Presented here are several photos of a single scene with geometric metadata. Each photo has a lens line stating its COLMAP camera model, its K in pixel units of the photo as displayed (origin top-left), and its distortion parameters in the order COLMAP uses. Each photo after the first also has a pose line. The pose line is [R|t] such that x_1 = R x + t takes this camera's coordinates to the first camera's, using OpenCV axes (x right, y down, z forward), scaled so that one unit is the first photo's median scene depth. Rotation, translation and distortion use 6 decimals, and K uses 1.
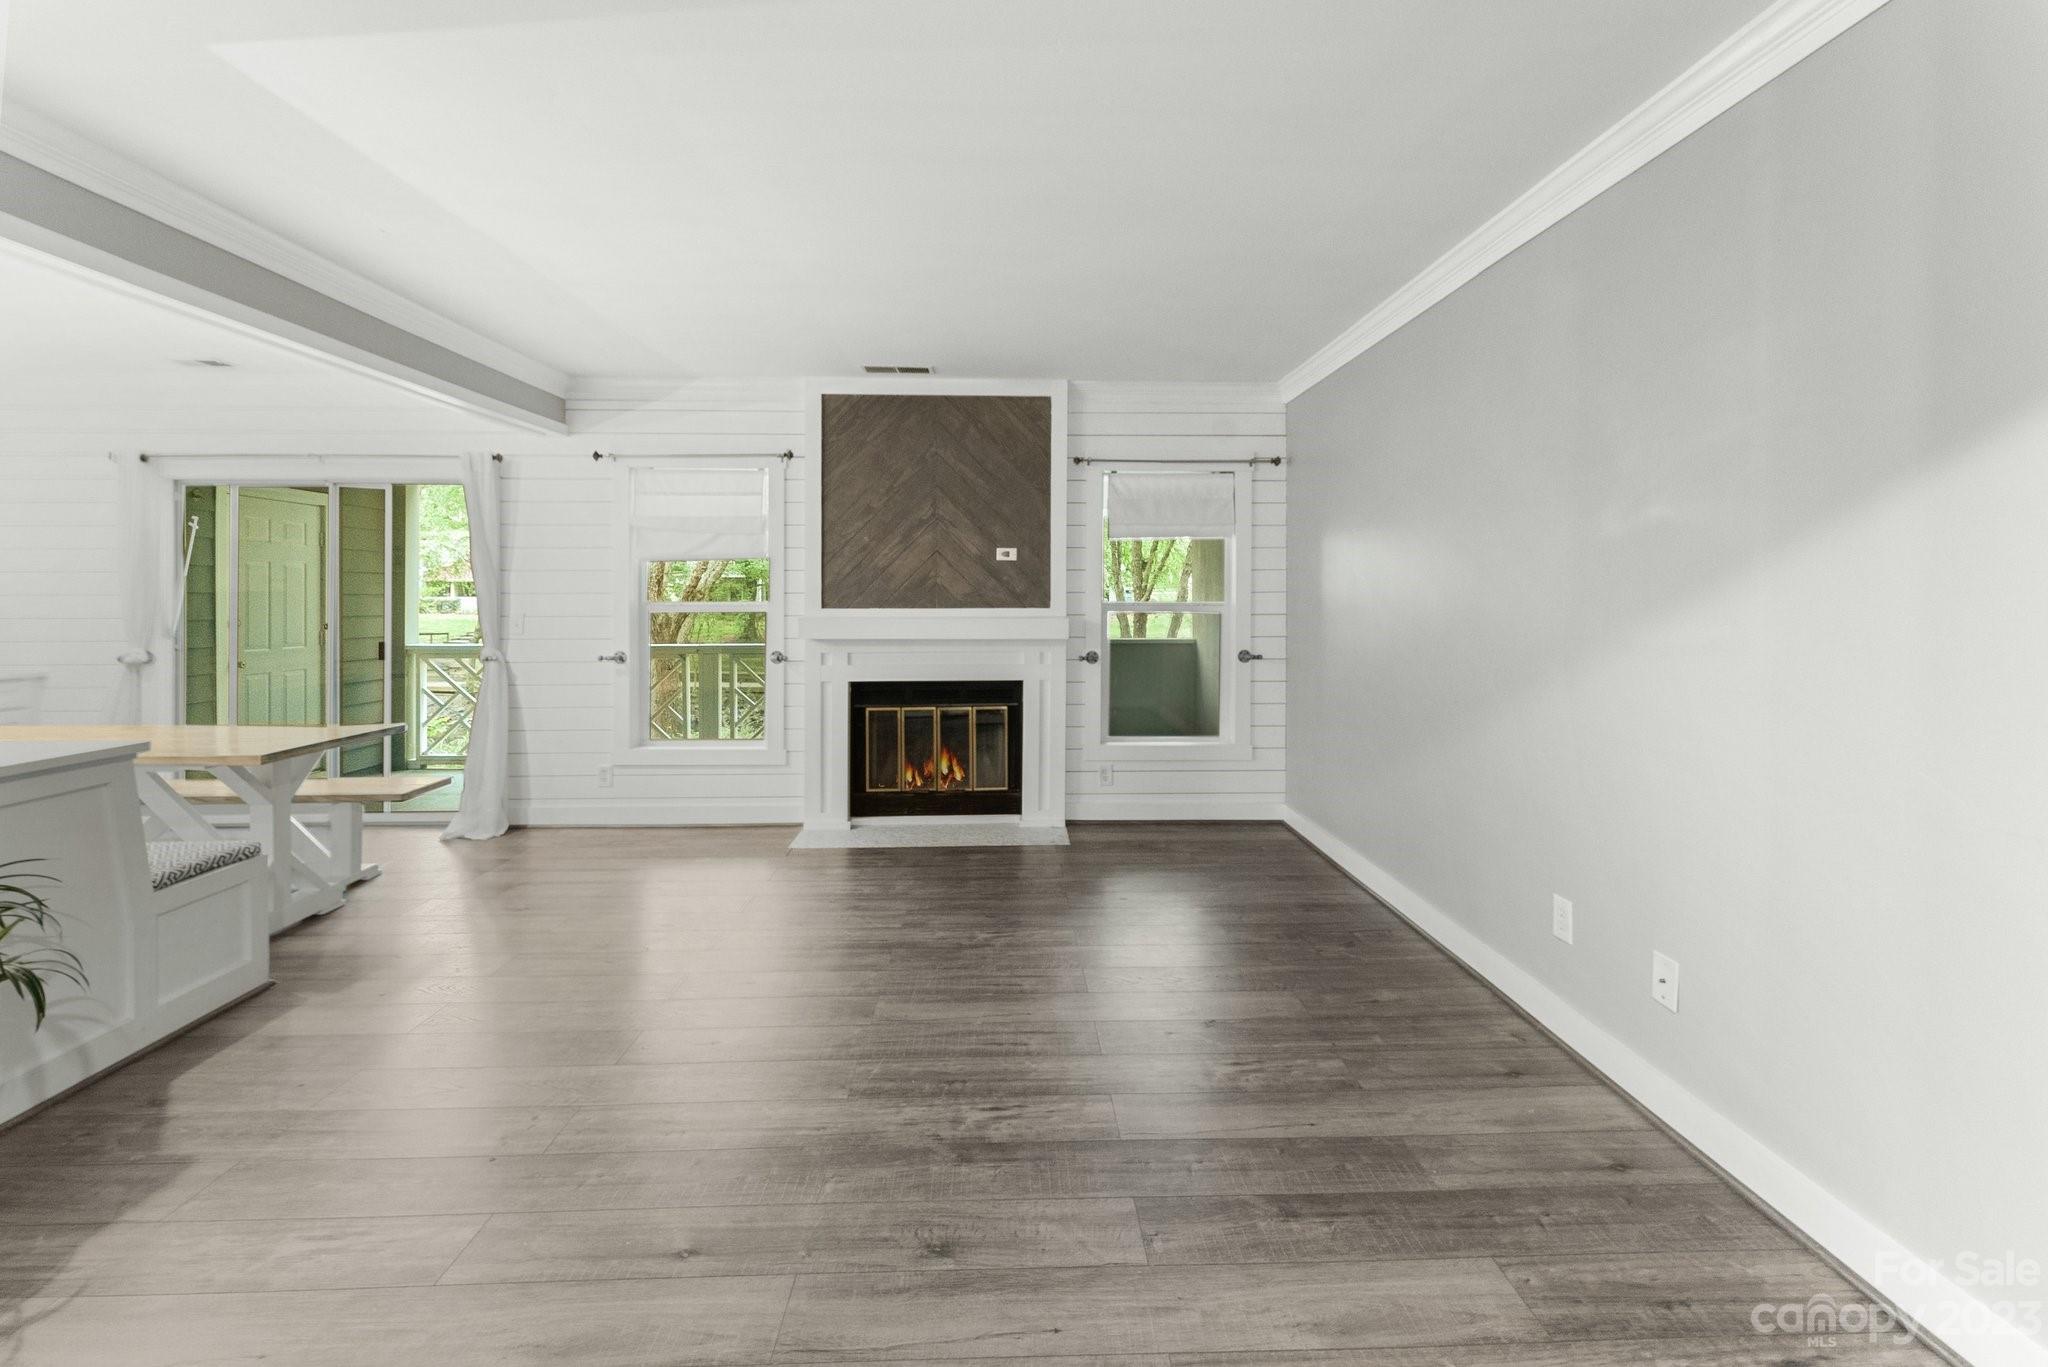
lens RADIAL K [[854.5, 0, 1024.5], [0, 854.5, 606.7], [0, 0, 1]] dist [0.001967, -0.000105]
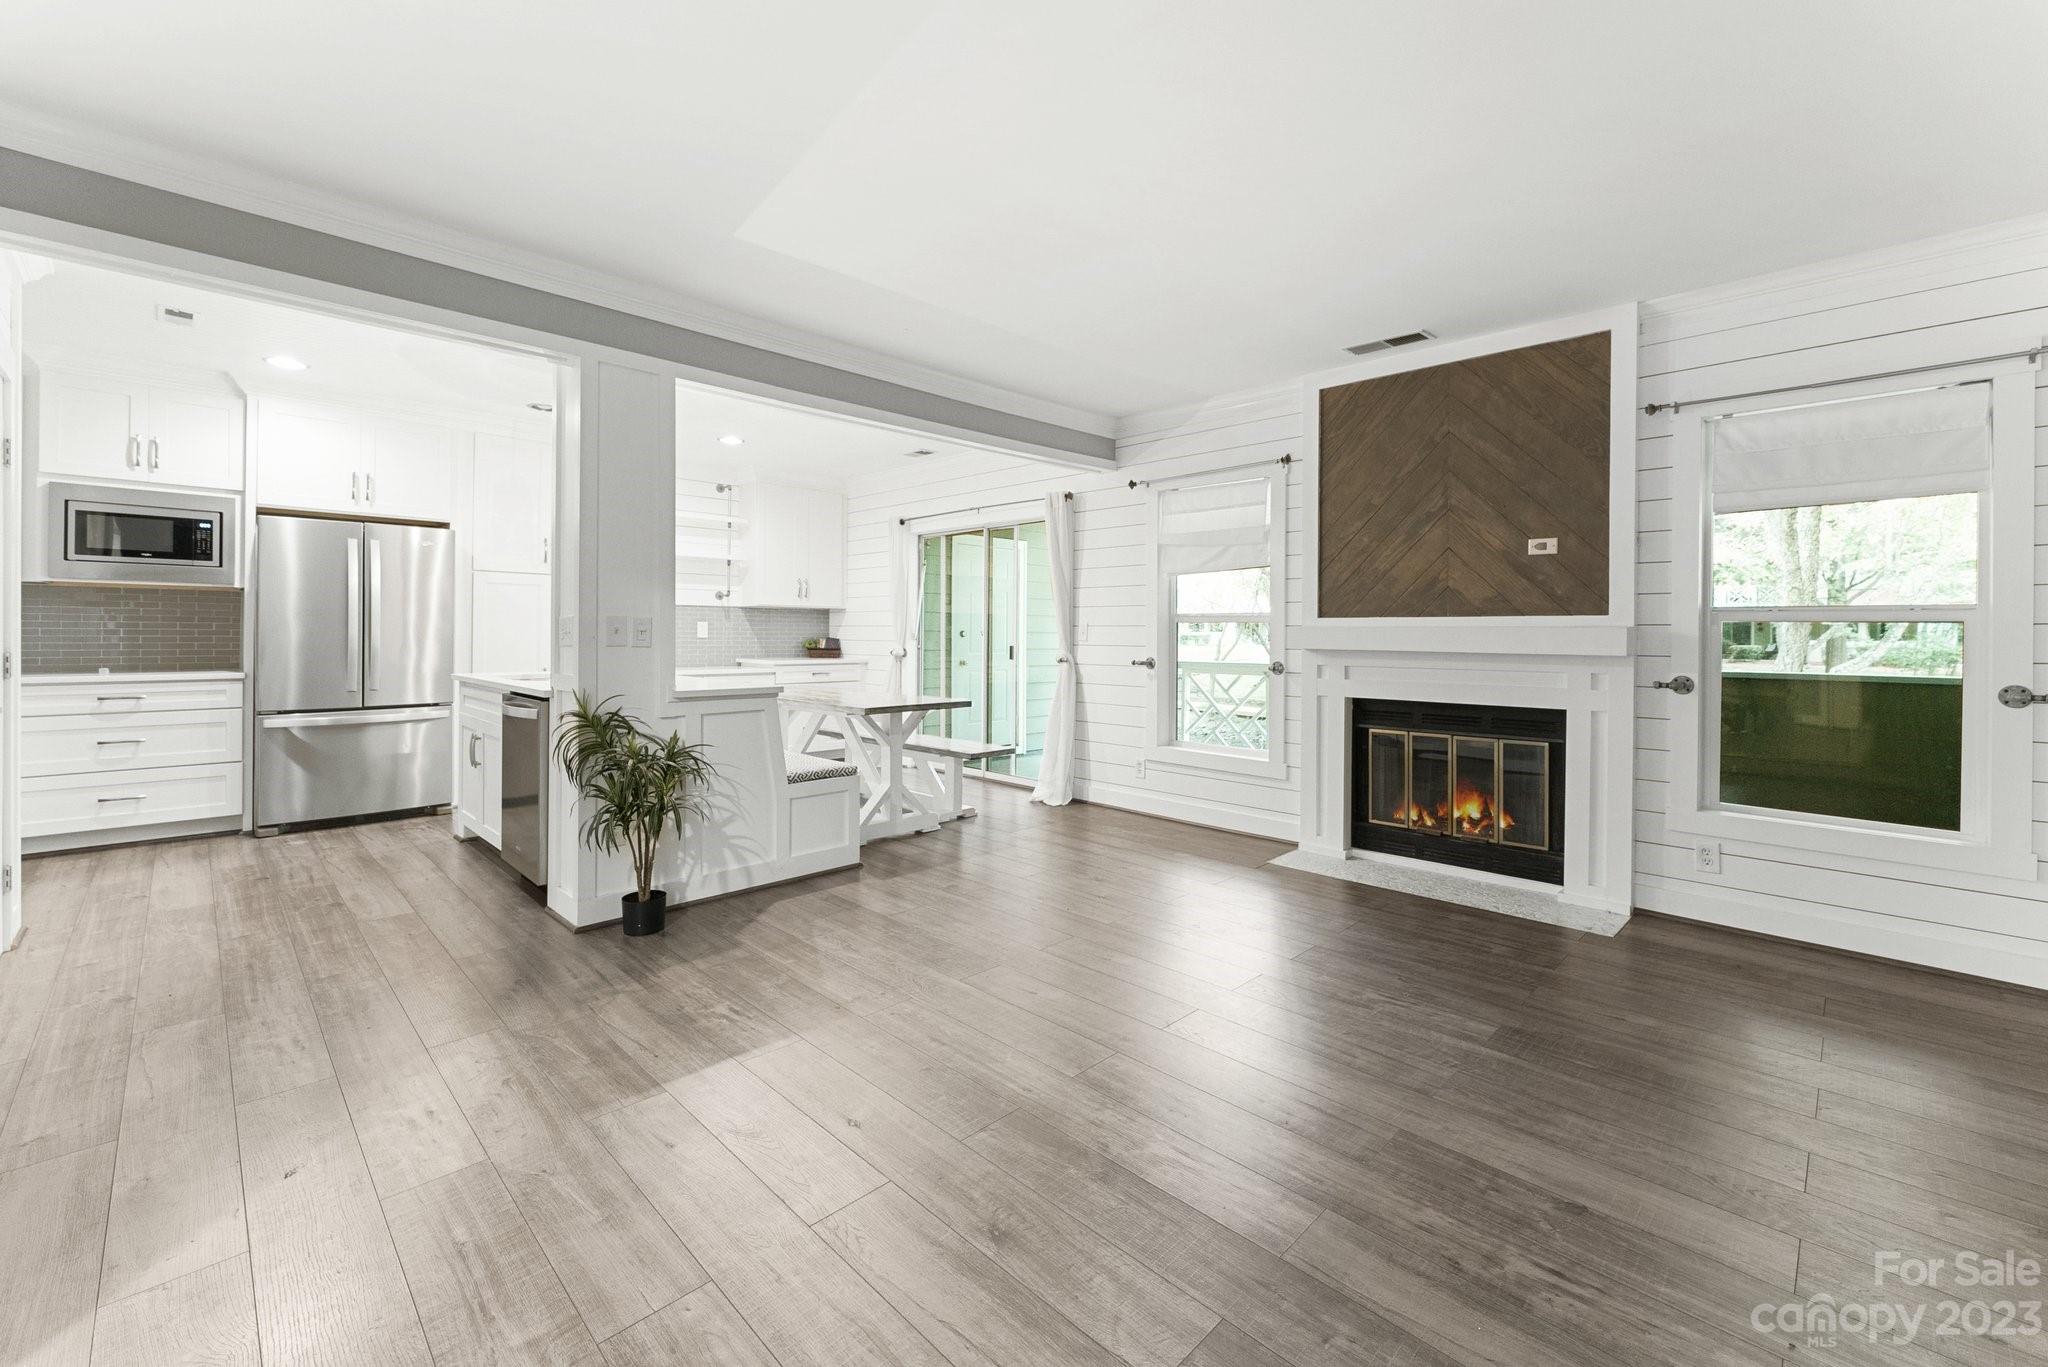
lens RADIAL K [[839.4, 0, 1019.5], [0, 839.4, 634.4], [0, 0, 1]] dist [0.001326, 0.000048]
pose [[0.684931, 0.008765, -0.728555, 0.210820], [-0.016992, 0.999848, -0.003946, 0.029876], [0.728410, 0.015082, 0.684975, 0.129055]]
